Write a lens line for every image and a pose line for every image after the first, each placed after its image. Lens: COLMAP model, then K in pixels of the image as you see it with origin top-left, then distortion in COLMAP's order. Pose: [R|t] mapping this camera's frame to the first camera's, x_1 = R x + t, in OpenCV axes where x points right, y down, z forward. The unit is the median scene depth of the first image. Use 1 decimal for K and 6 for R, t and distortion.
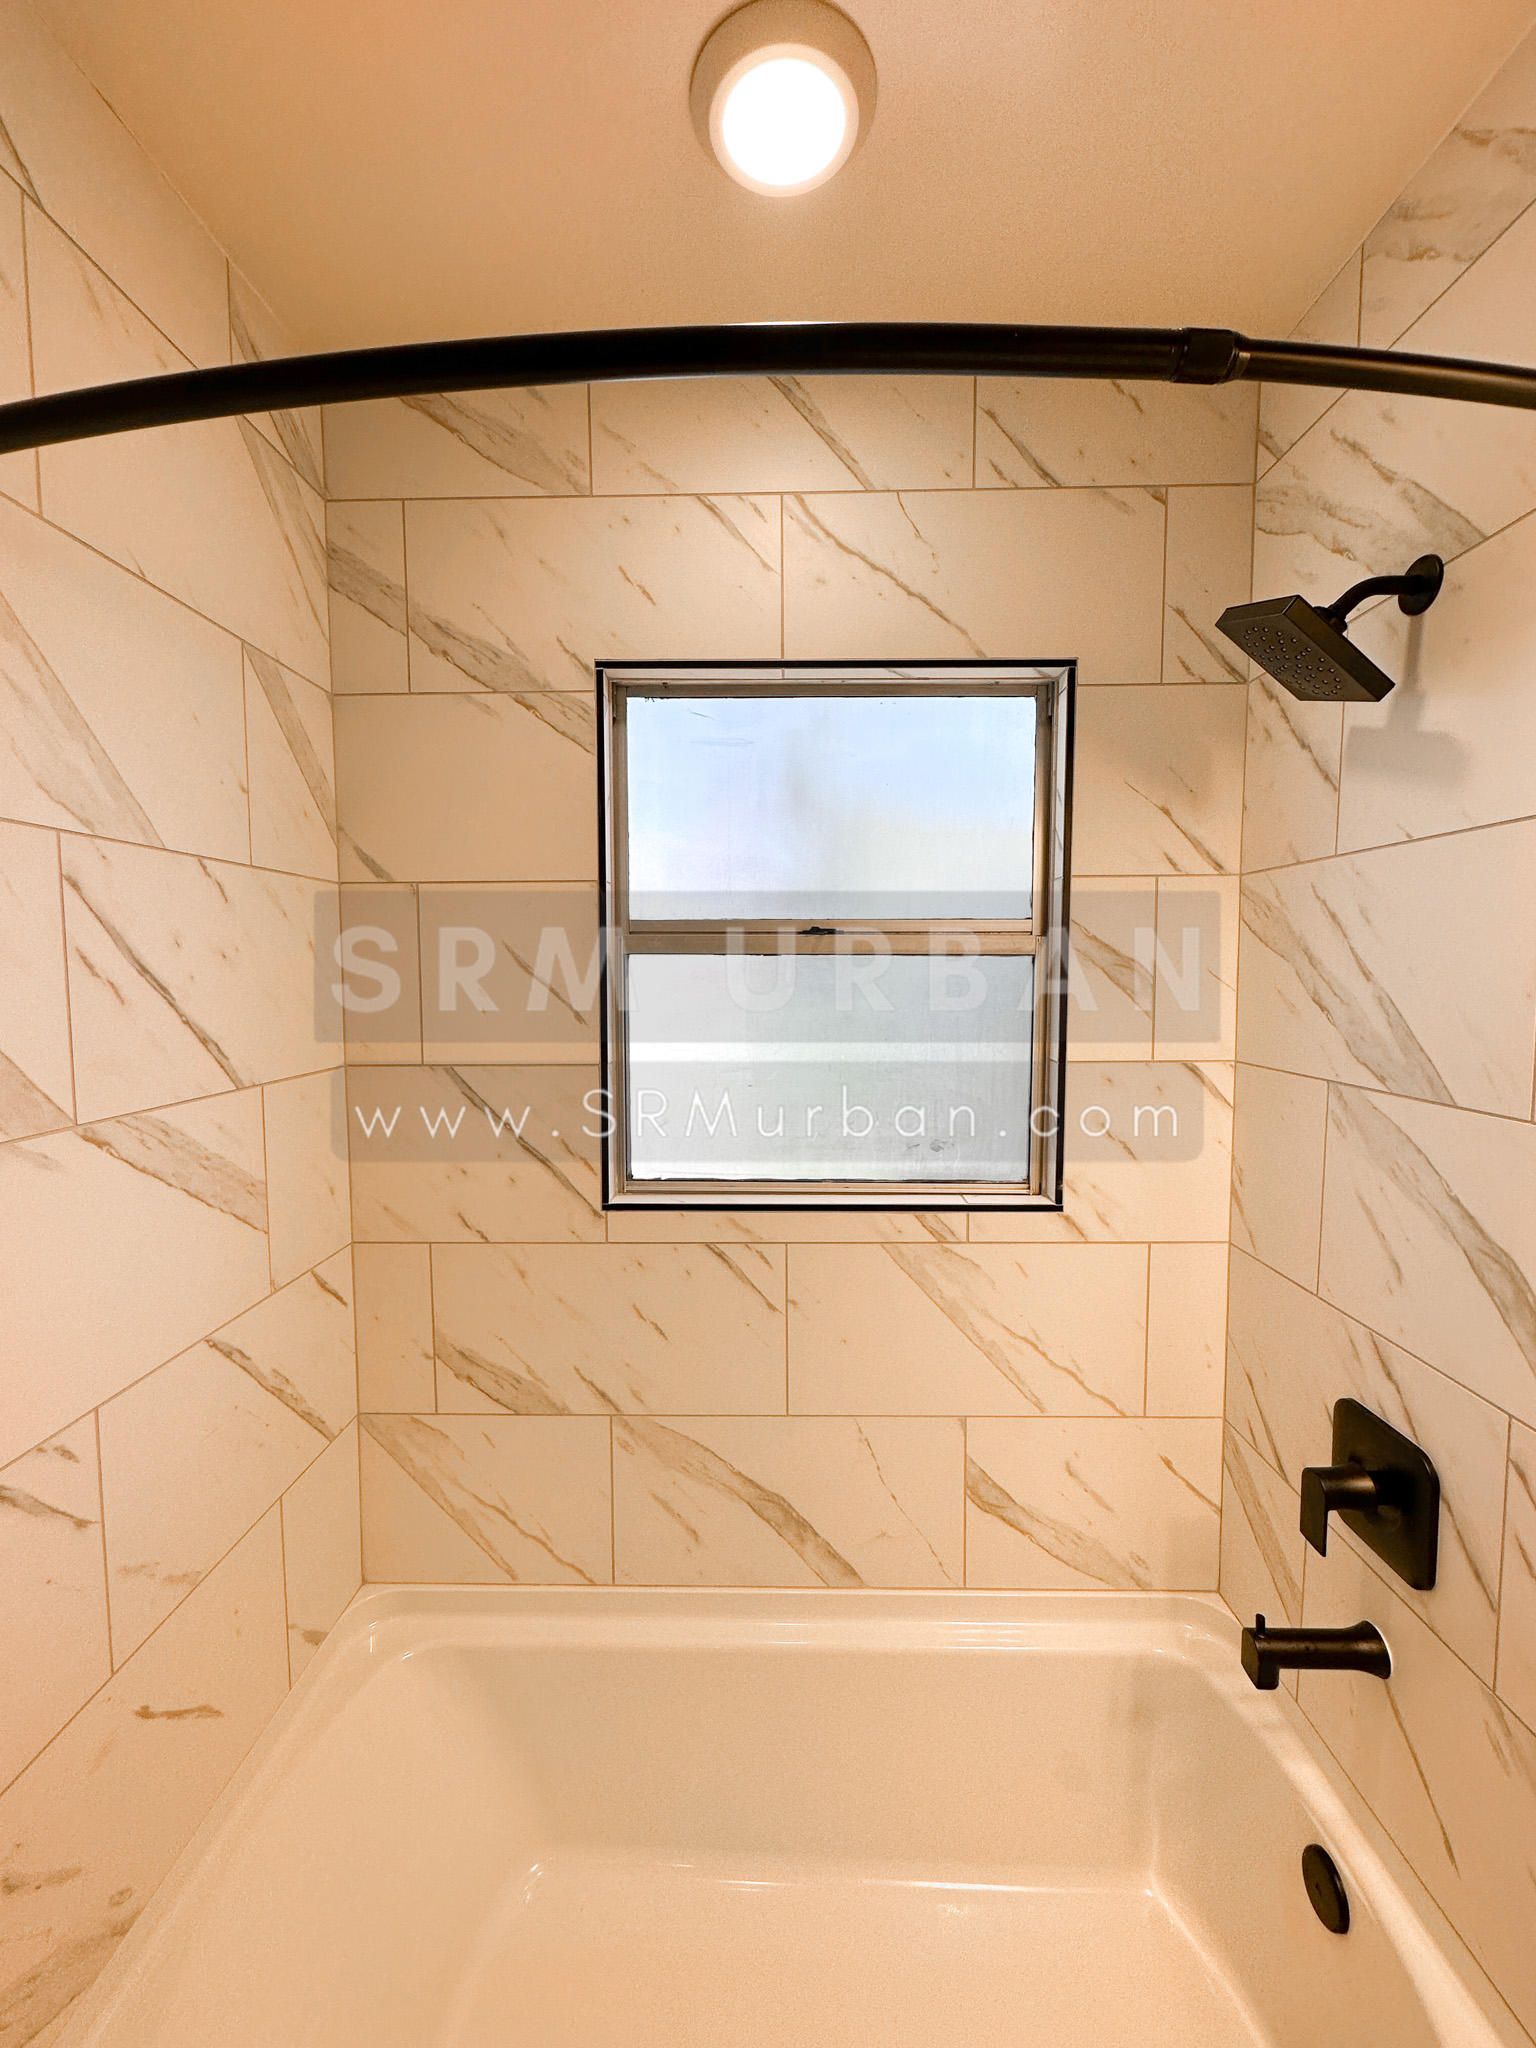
lens RADIAL K [[812.9, 0, 772.2], [0, 812.9, 1029.0], [0, 0, 1]] dist [-0.003006, 0.000452]
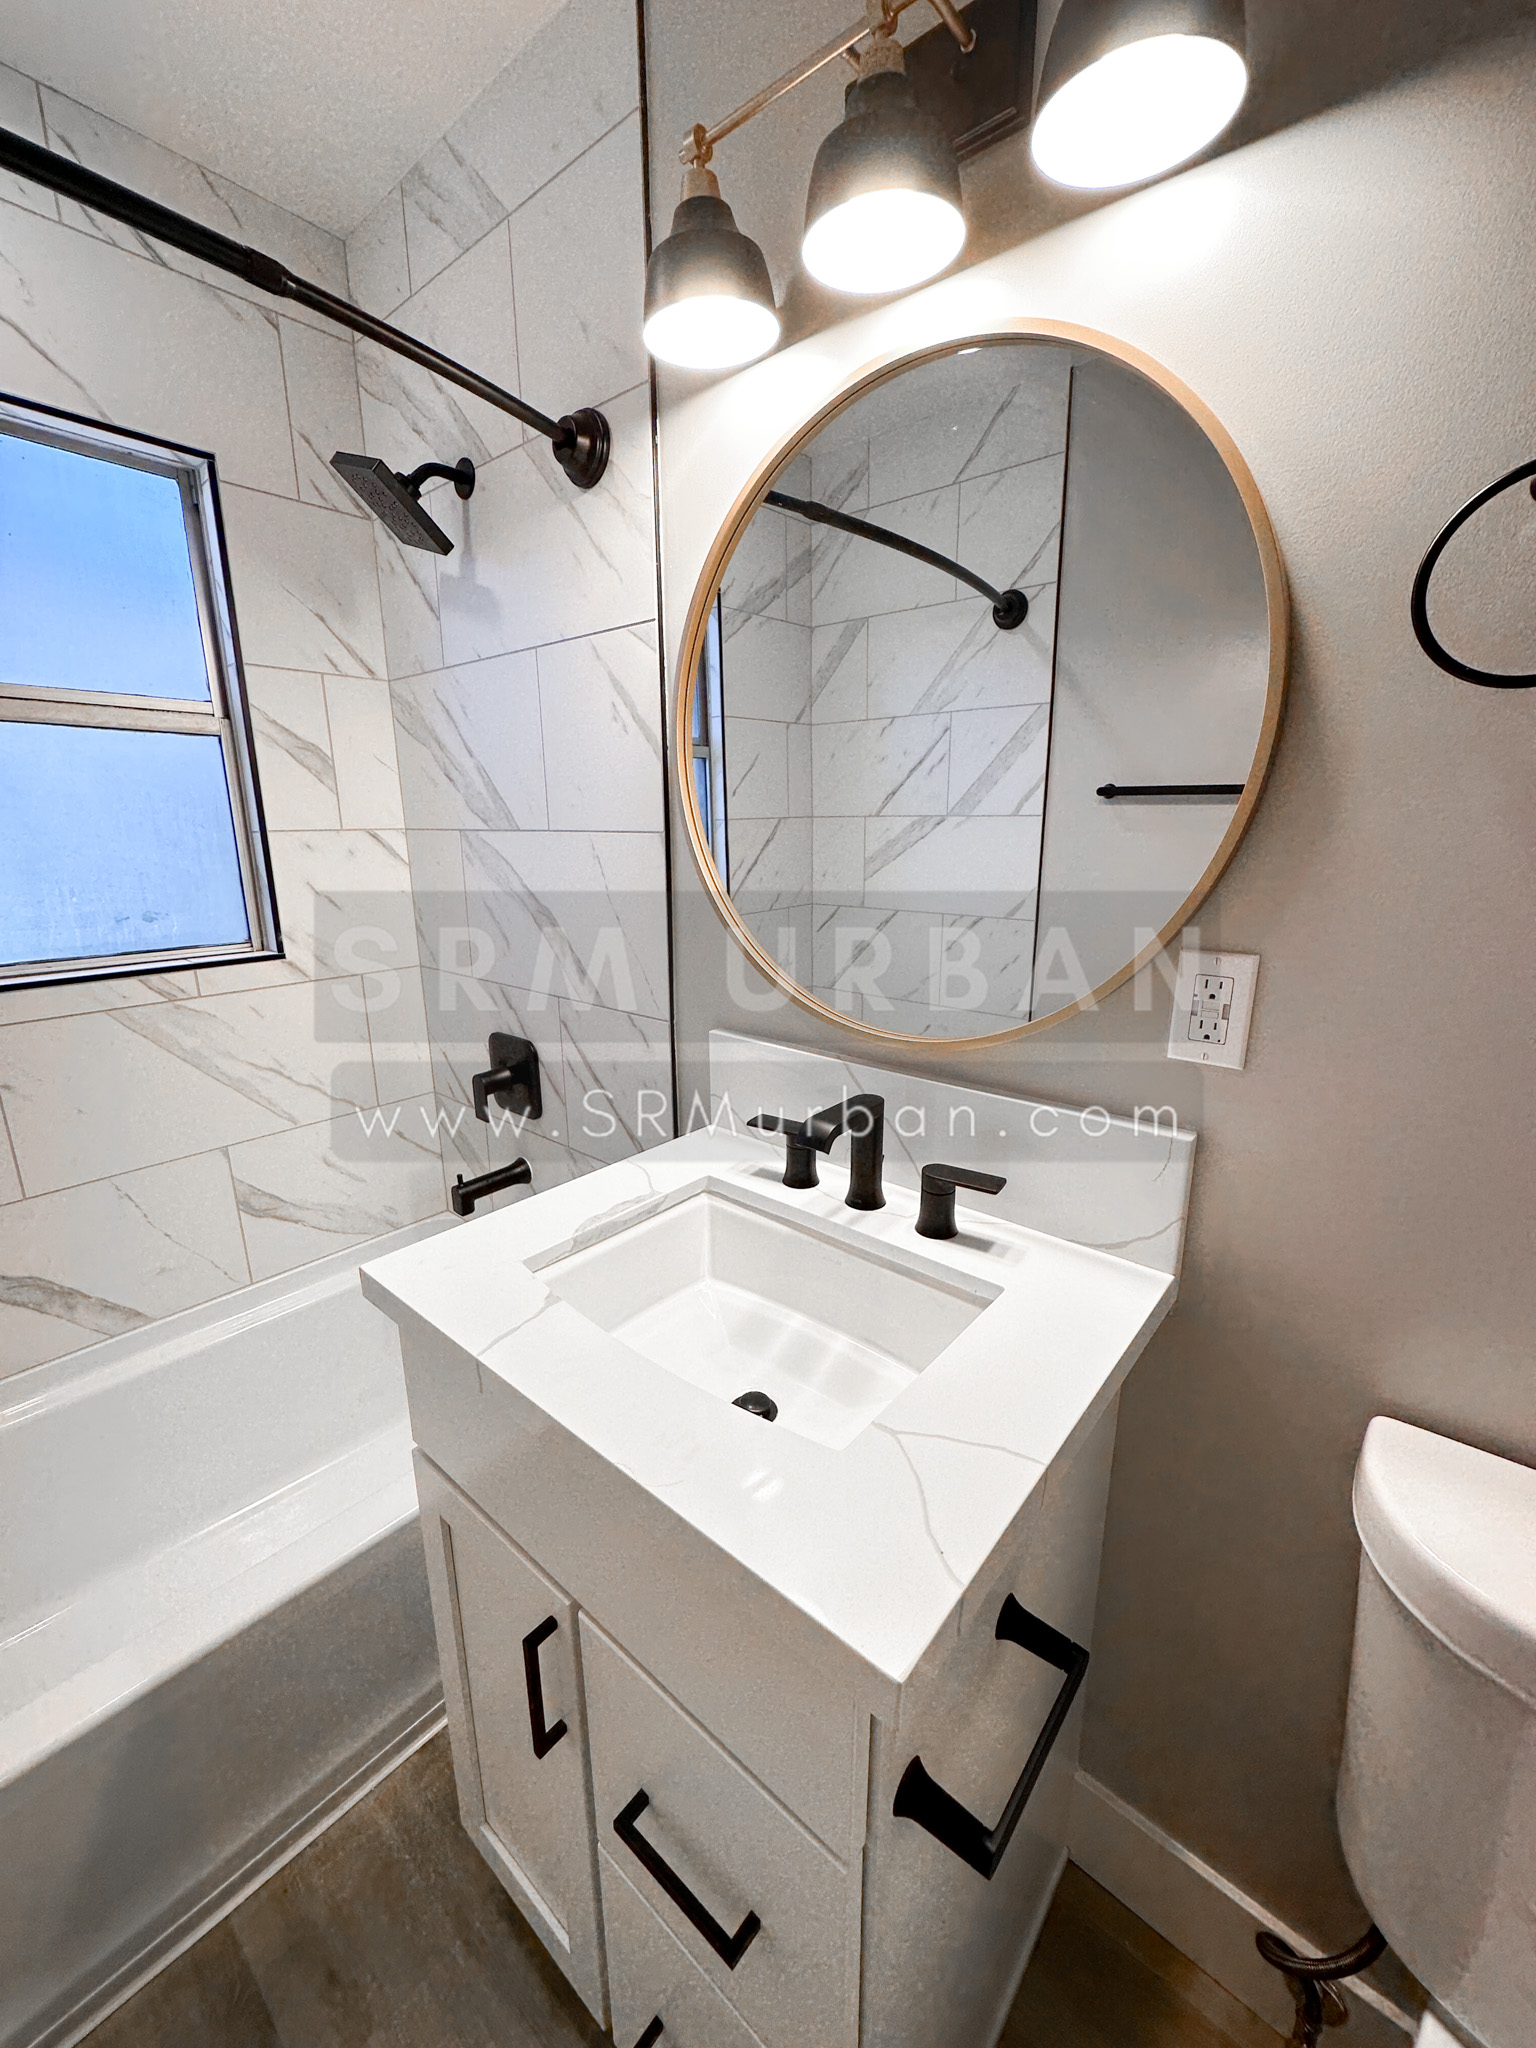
lens RADIAL K [[812.9, 0, 756.7], [0, 812.9, 1024.2], [0, 0, 1]] dist [-0.003006, 0.000452]
pose [[0.644879, -0.183434, 0.741945, -0.108662], [0.057599, 0.979675, 0.192145, 0.133103], [-0.762111, -0.081174, 0.642337, -0.330219]]
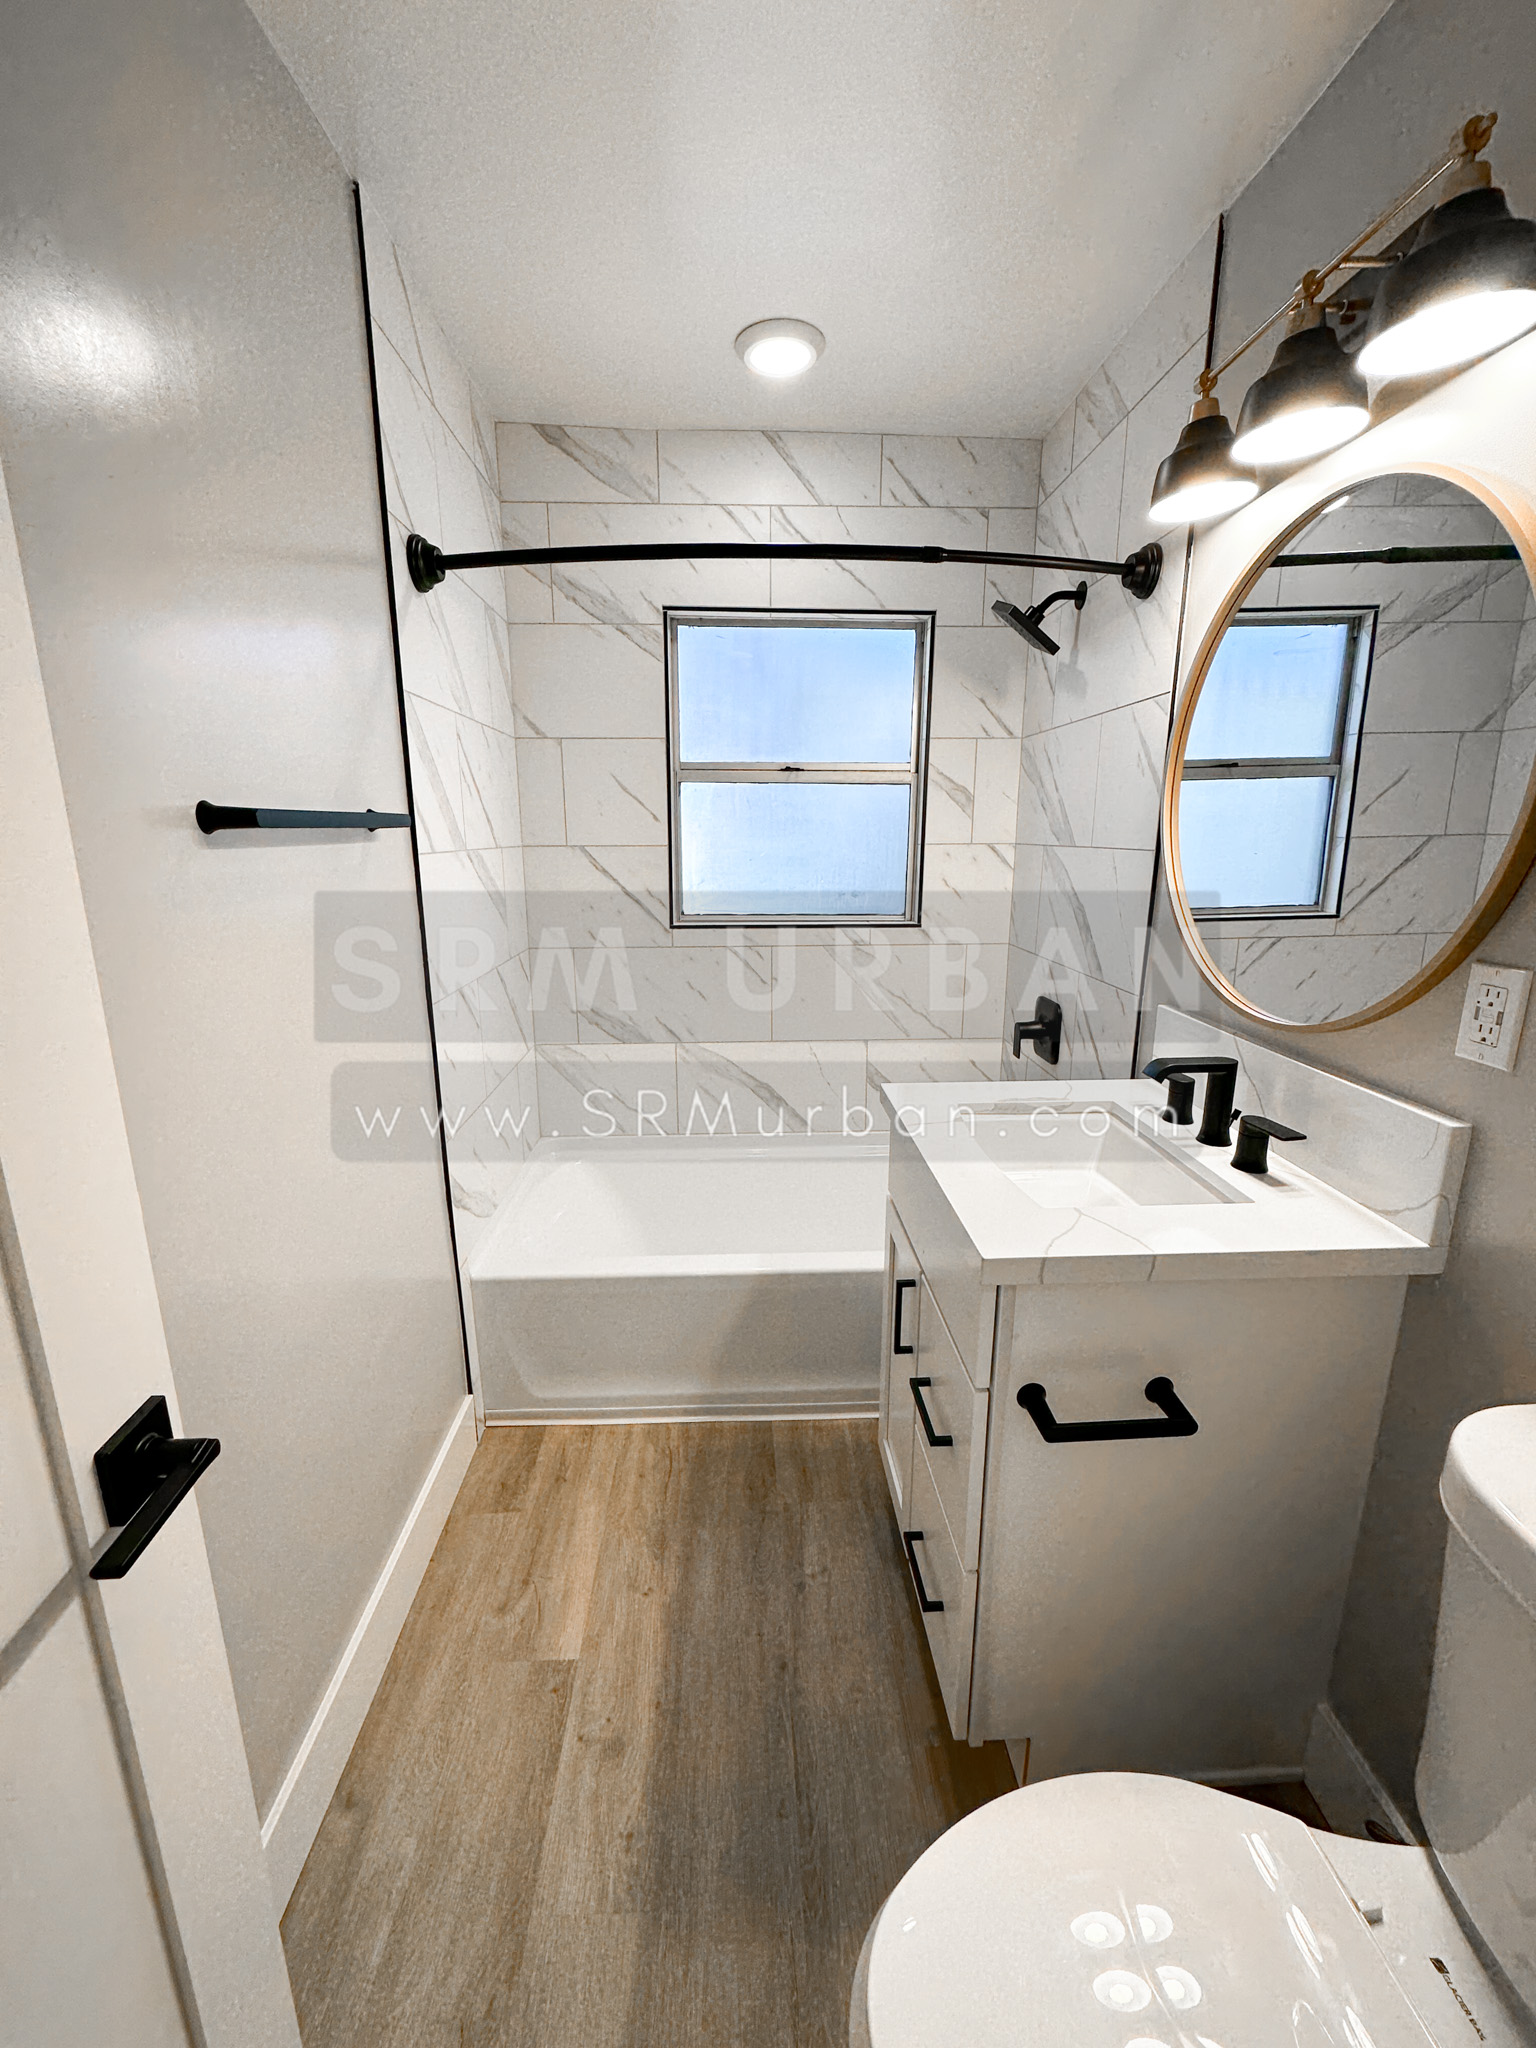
lens RADIAL K [[812.9, 0, 768.9], [0, 812.9, 1020.1], [0, 0, 1]] dist [-0.003006, 0.000452]
pose [[0.998469, -0.008056, 0.054731, -0.093931], [-0.000389, 0.988294, 0.152558, 0.157117], [-0.055319, -0.152345, 0.986778, -0.864401]]
